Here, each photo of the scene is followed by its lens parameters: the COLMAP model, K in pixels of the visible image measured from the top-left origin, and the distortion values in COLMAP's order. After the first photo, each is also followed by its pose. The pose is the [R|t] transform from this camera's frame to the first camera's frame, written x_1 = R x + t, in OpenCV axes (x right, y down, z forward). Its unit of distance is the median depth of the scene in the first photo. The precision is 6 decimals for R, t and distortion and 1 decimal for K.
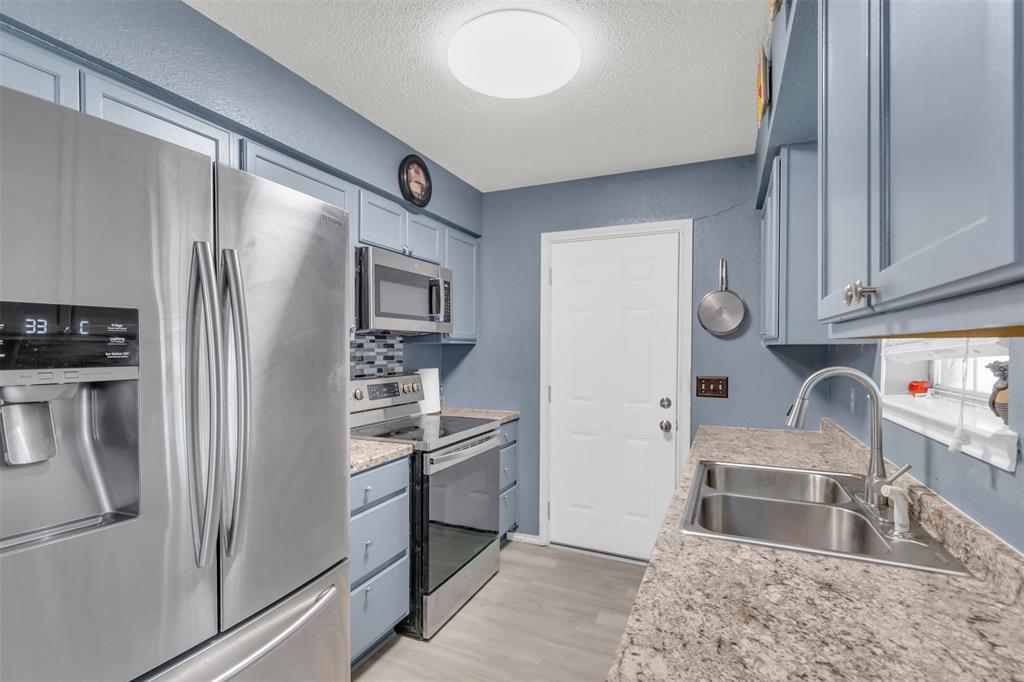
lens RADIAL K [[475.9, 0, 508.2], [0, 475.9, 349.4], [0, 0, 1]] dist [0.001339, 0.000300]
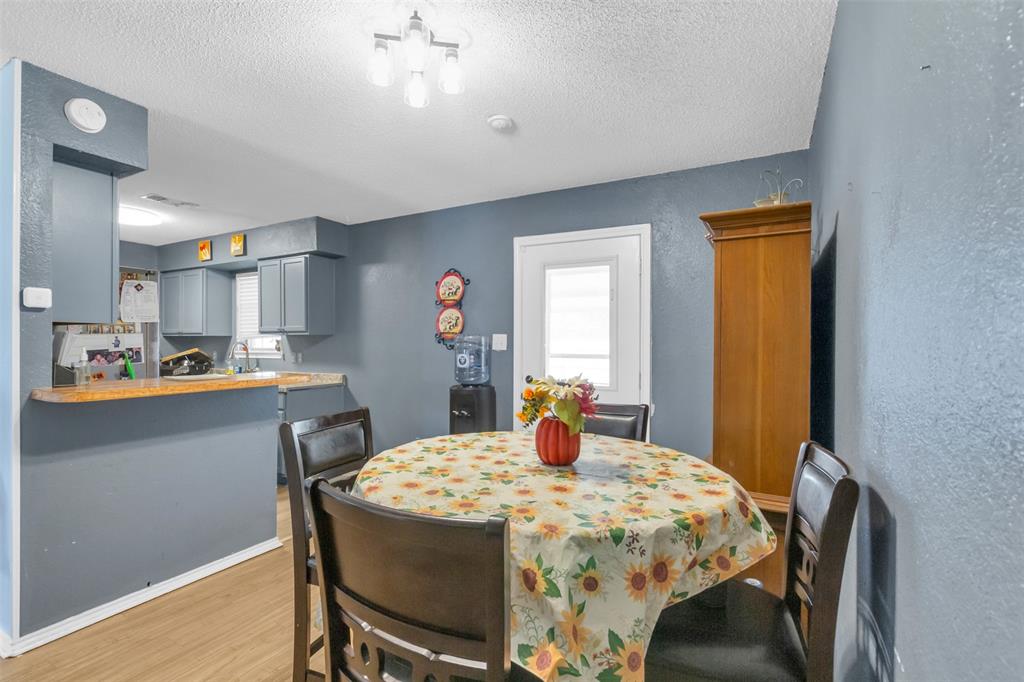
lens RADIAL K [[475.9, 0, 515.5], [0, 475.9, 340.1], [0, 0, 1]] dist [0.001339, 0.000300]
pose [[0.087315, -0.009266, 0.996138, -1.515860], [0.010351, 0.999911, 0.008394, 0.008572], [-0.996127, 0.009578, 0.087404, -0.795192]]
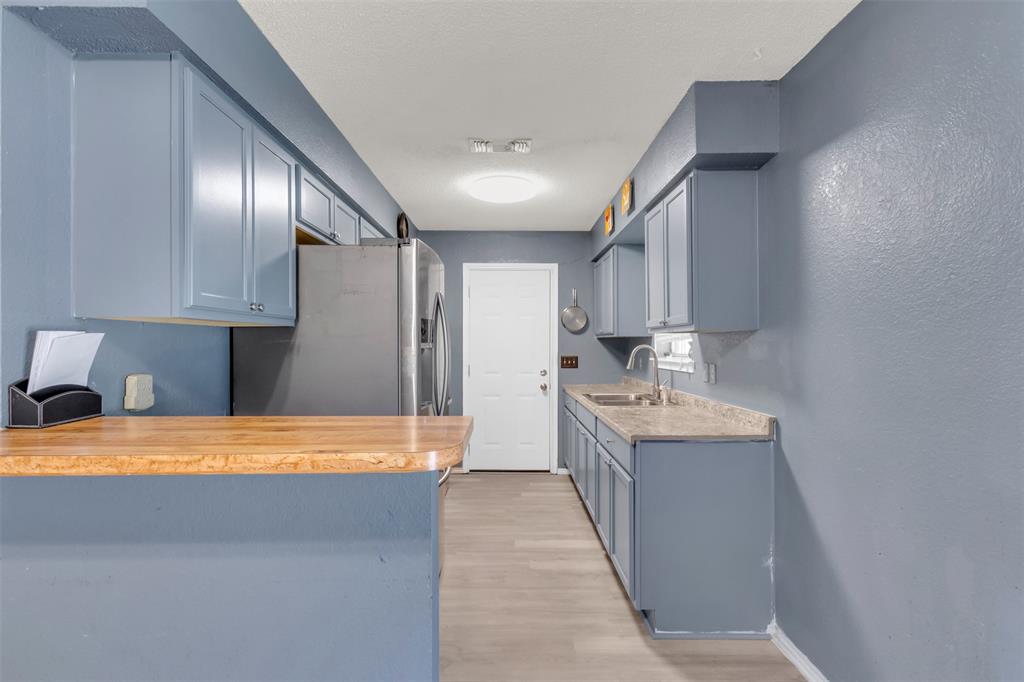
lens RADIAL K [[475.9, 0, 514.9], [0, 475.9, 339.7], [0, 0, 1]] dist [0.001339, 0.000300]
pose [[0.909073, -0.004463, 0.416614, -0.544297], [0.009690, 0.999899, -0.010432, 0.016068], [-0.416525, 0.013520, 0.909024, -0.561687]]
